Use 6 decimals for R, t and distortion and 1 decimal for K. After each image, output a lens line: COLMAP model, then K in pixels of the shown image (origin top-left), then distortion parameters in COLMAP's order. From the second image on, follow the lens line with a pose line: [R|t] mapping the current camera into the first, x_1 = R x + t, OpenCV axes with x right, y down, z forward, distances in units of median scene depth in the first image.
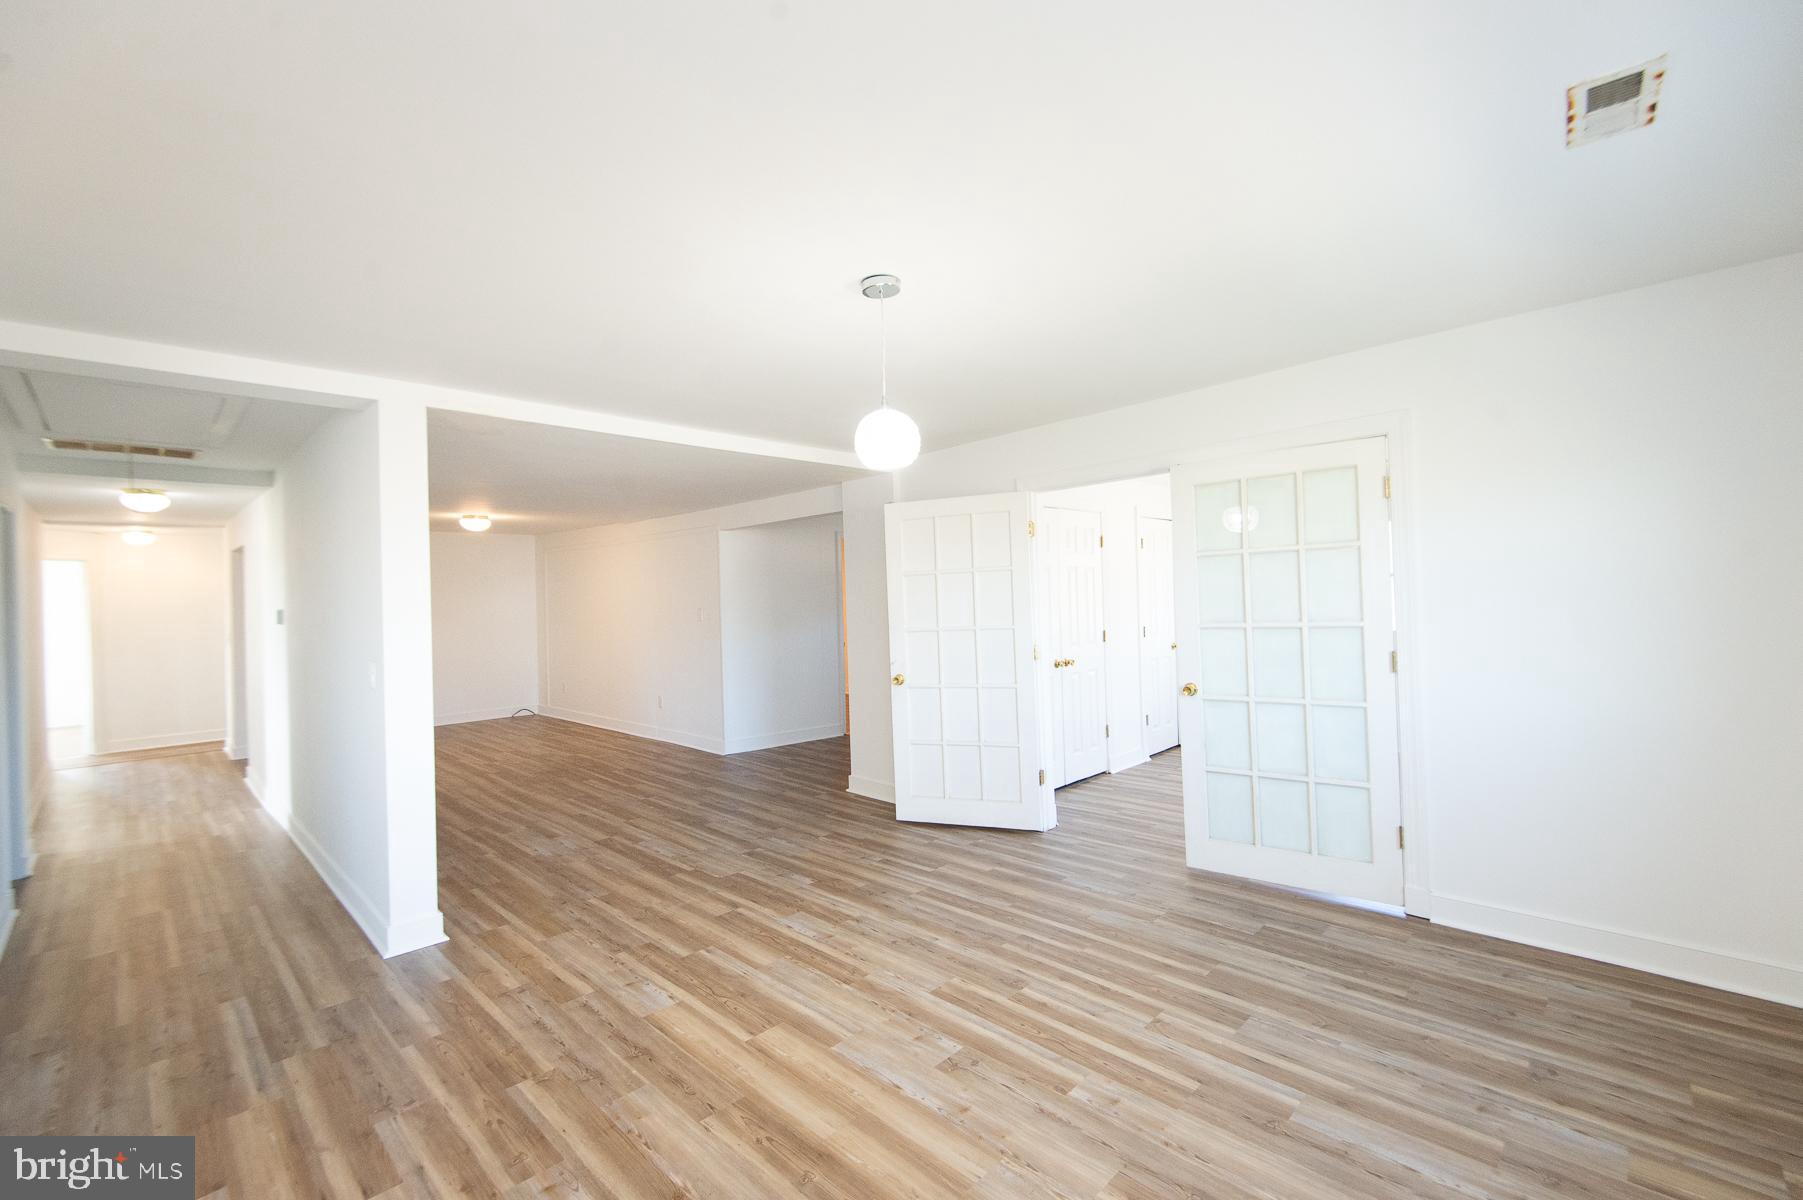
lens RADIAL K [[805.6, 0, 892.3], [0, 805.6, 597.9], [0, 0, 1]] dist [0.028852, -0.012622]
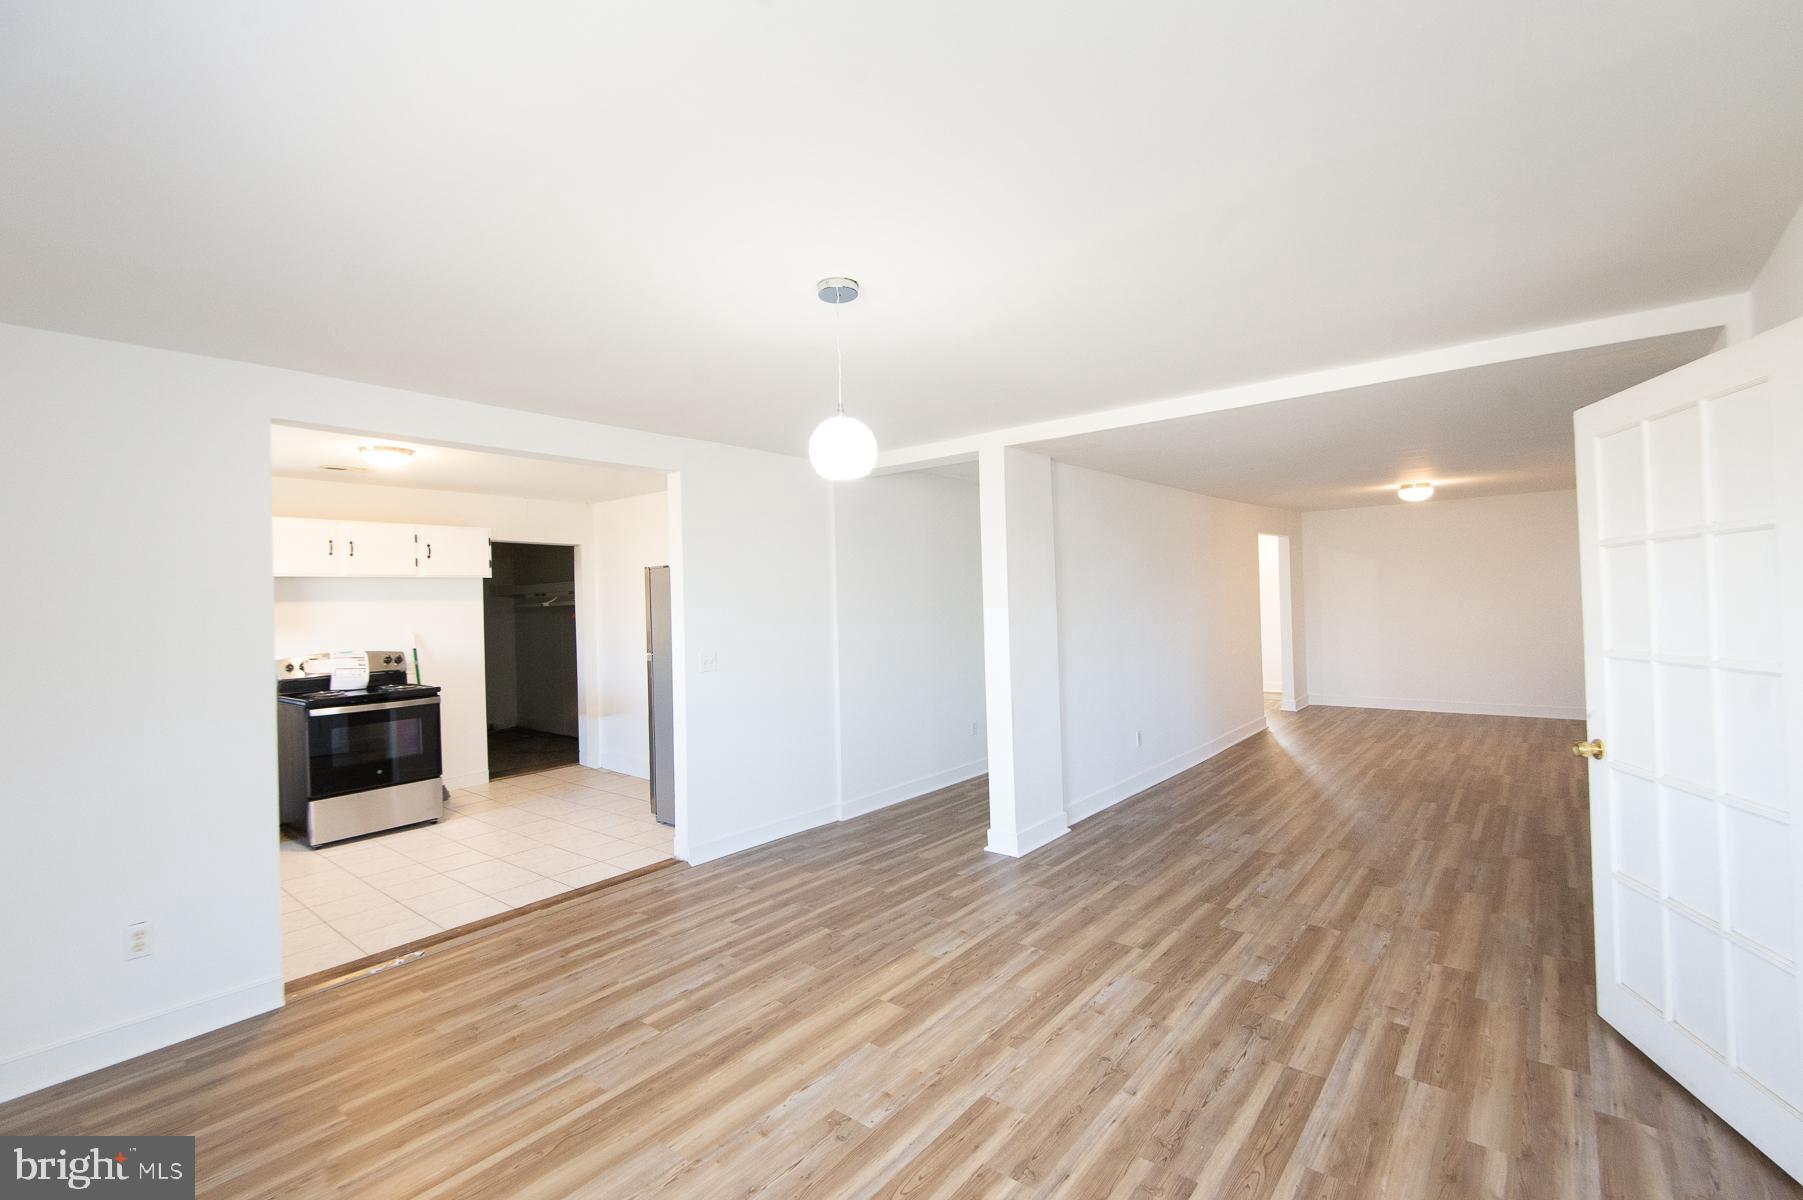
lens RADIAL K [[809.4, 0, 906.0], [0, 809.4, 598.0], [0, 0, 1]] dist [0.036527, -0.018353]
pose [[0.069507, 0.027218, -0.997210, 0.721342], [0.028394, 0.999169, 0.029251, -0.035879], [0.997177, -0.030348, 0.068676, 0.745261]]
